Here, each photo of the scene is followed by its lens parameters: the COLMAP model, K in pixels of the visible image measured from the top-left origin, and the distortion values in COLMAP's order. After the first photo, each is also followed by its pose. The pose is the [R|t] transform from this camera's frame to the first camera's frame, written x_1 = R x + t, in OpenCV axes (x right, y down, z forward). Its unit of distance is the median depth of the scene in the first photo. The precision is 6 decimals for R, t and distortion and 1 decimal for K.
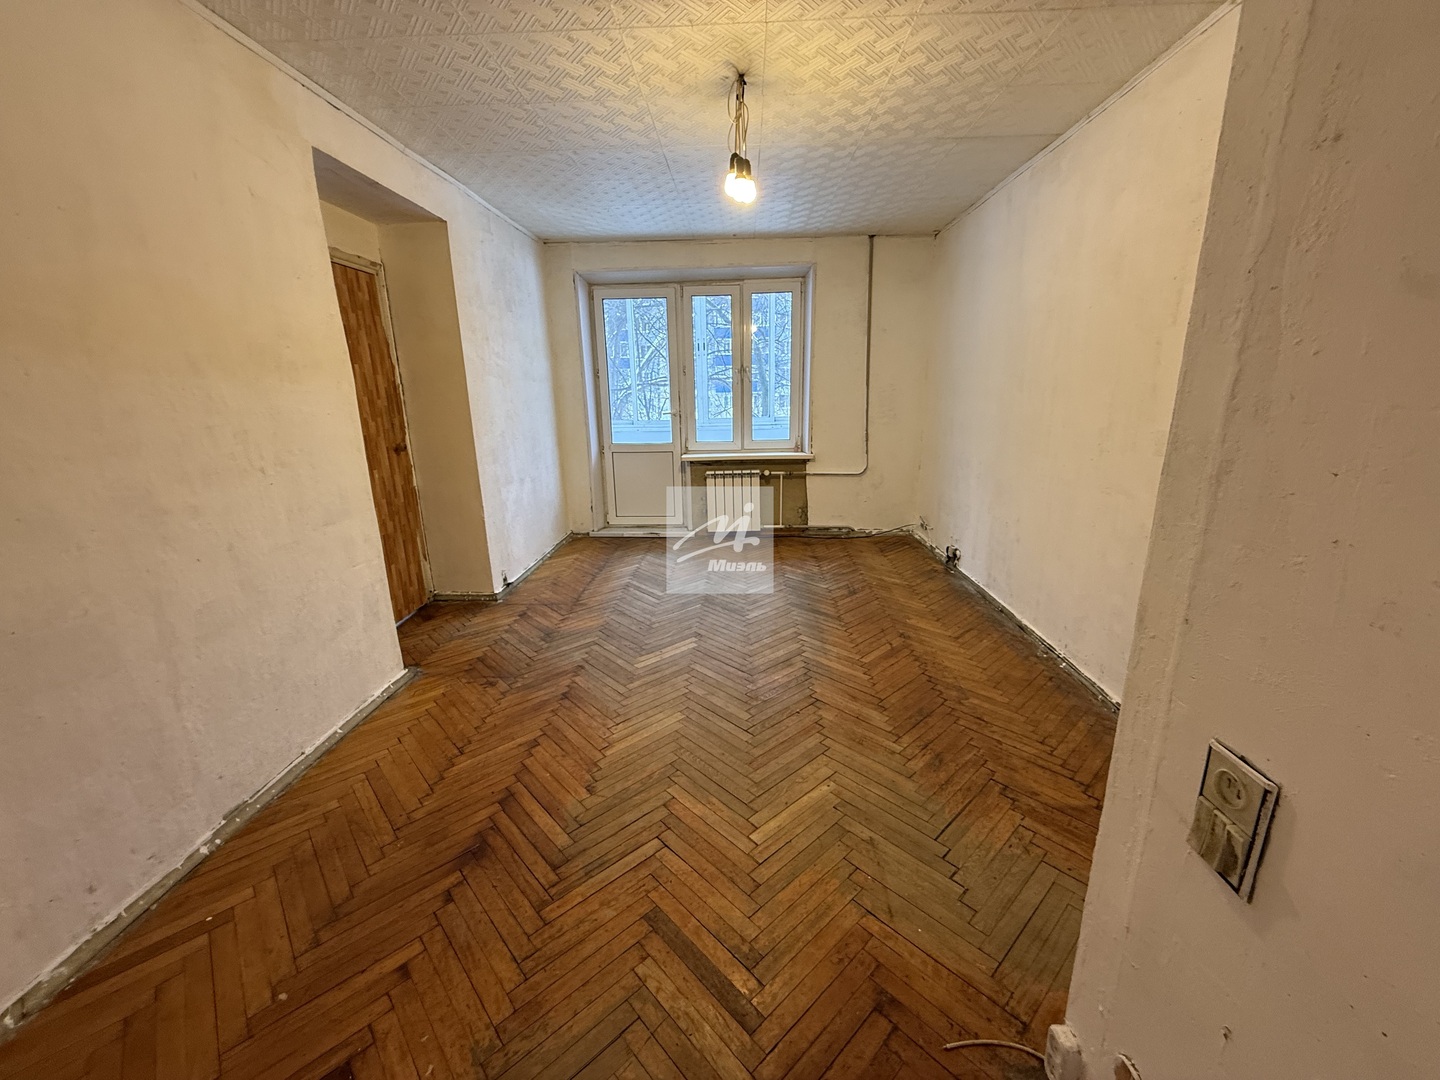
lens RADIAL K [[572.2, 0, 715.0], [0, 572.2, 539.3], [0, 0, 1]] dist [-0.000733, -0.000219]
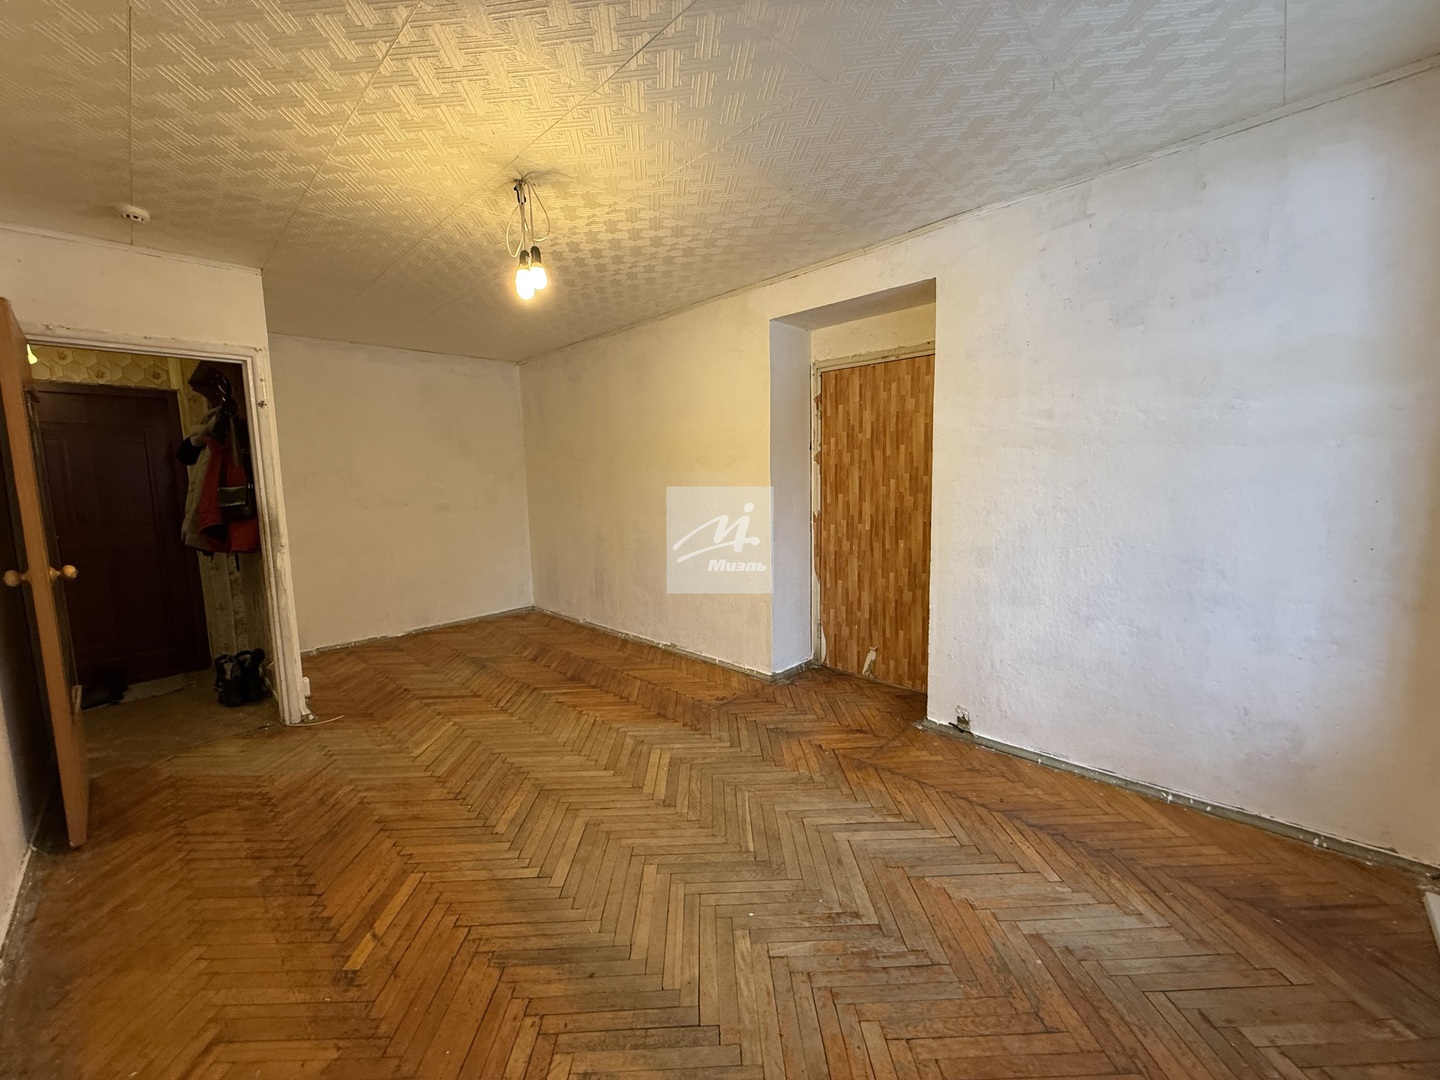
lens RADIAL K [[572.2, 0, 715.0], [0, 572.2, 539.3], [0, 0, 1]] dist [-0.000733, -0.000219]
pose [[-0.661837, 0.119301, -0.740094, 0.517445], [-0.158318, 0.942744, 0.293545, -0.455407], [0.732740, 0.311449, -0.605055, 1.662123]]
